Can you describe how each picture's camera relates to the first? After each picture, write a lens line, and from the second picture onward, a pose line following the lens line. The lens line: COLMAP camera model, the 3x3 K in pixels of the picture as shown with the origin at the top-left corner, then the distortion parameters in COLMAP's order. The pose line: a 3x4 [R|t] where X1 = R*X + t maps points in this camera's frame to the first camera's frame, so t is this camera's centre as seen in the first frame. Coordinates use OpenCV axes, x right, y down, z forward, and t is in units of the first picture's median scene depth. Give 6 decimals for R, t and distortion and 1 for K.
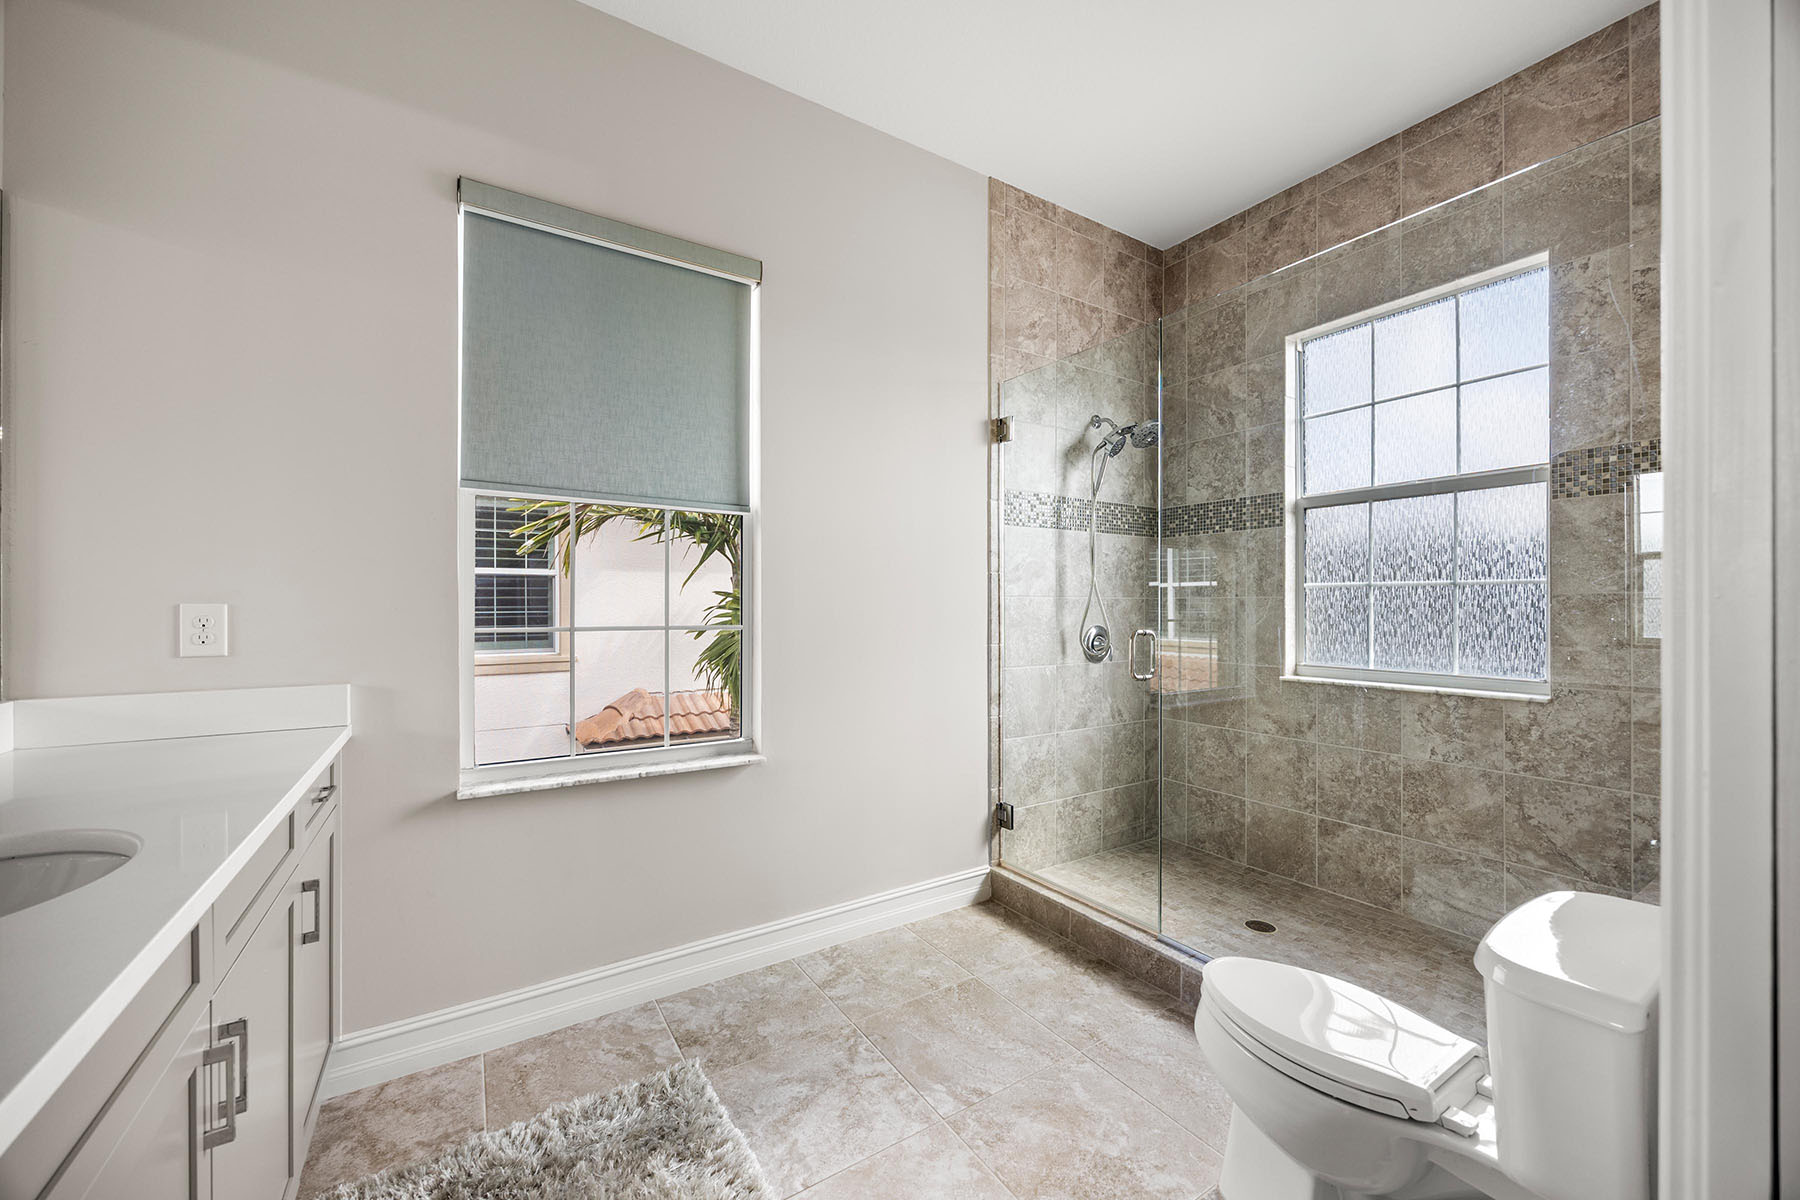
lens RADIAL K [[684.0, 0, 907.4], [0, 684.0, 610.1], [0, 0, 1]] dist [-0.000628, 0.000033]
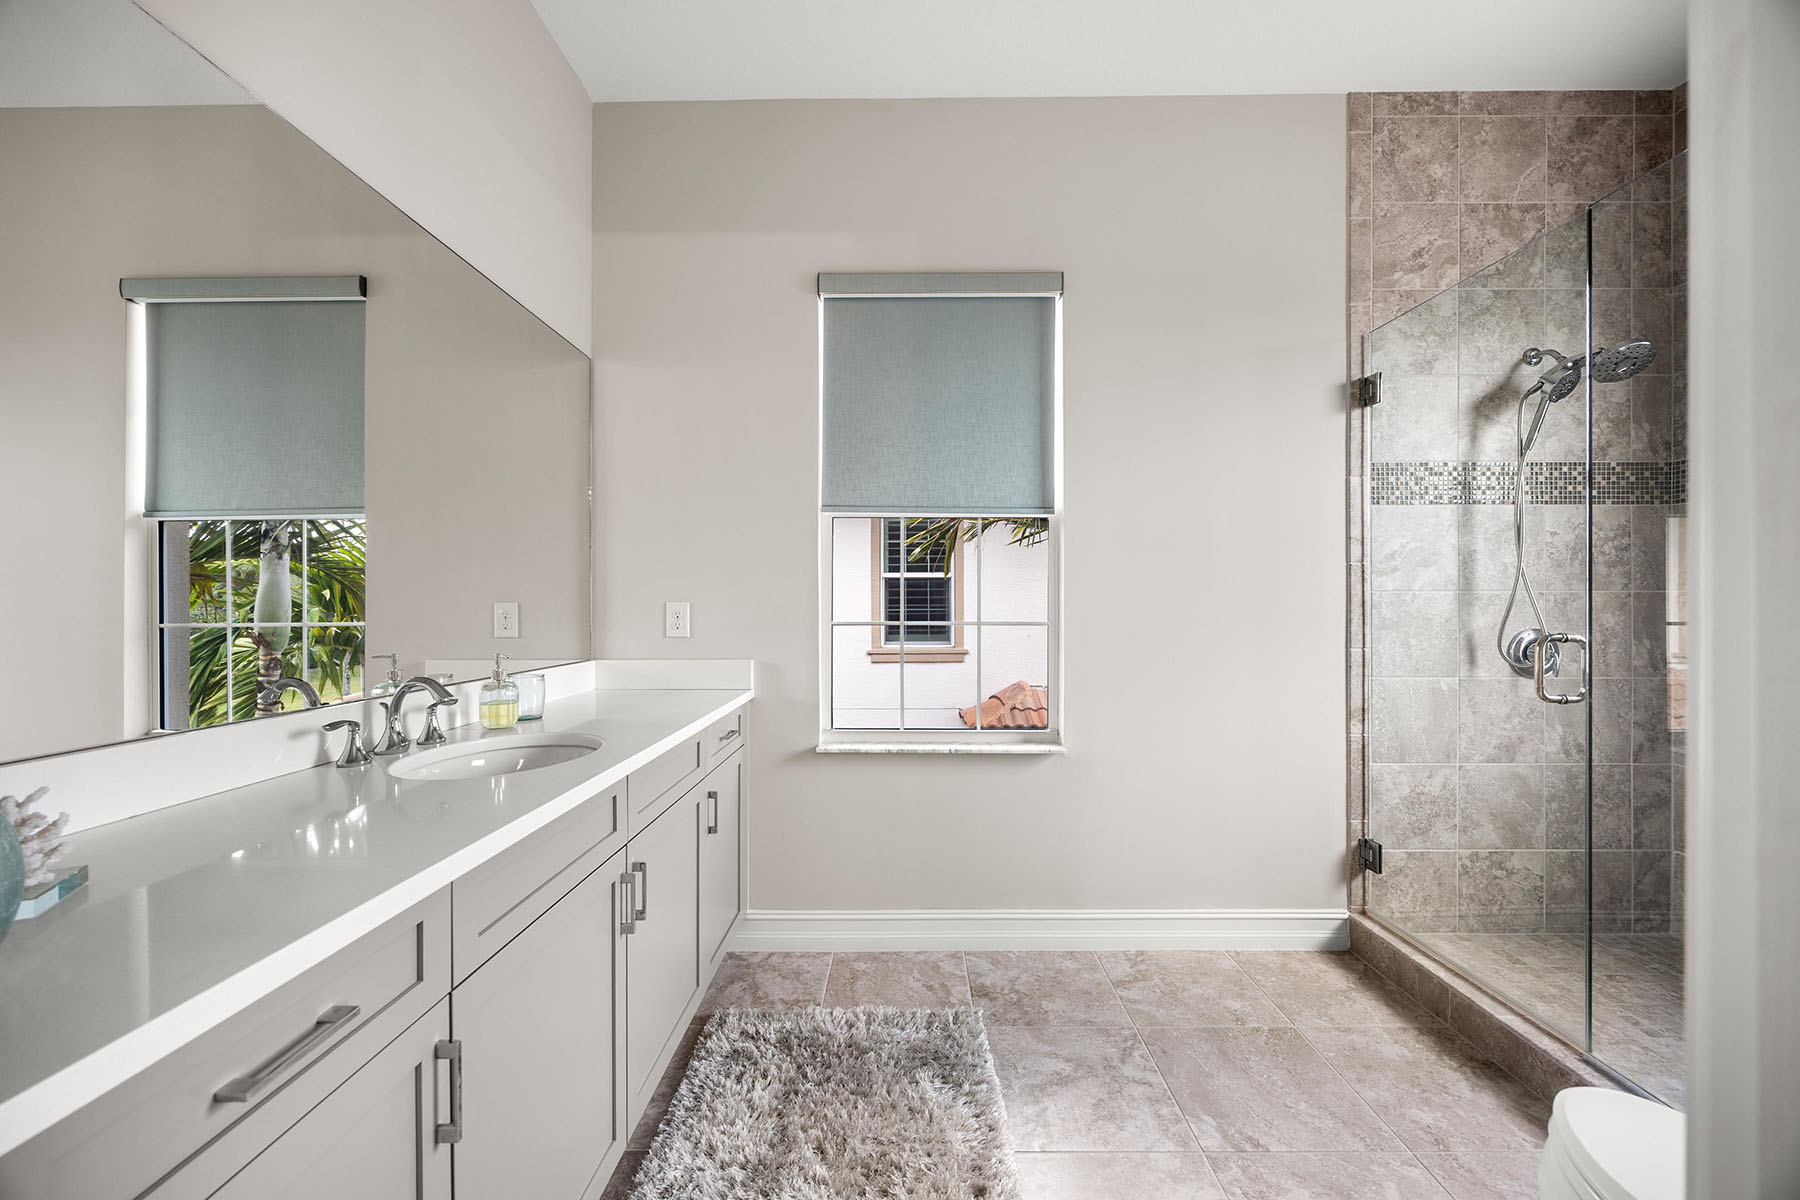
lens RADIAL K [[684.0, 0, 907.4], [0, 684.0, 610.1], [0, 0, 1]] dist [-0.000628, 0.000033]
pose [[0.840653, 0.003033, -0.541565, 0.146077], [-0.001568, 0.999994, 0.003166, 0.001166], [0.541571, -0.001812, 0.840653, -0.002726]]
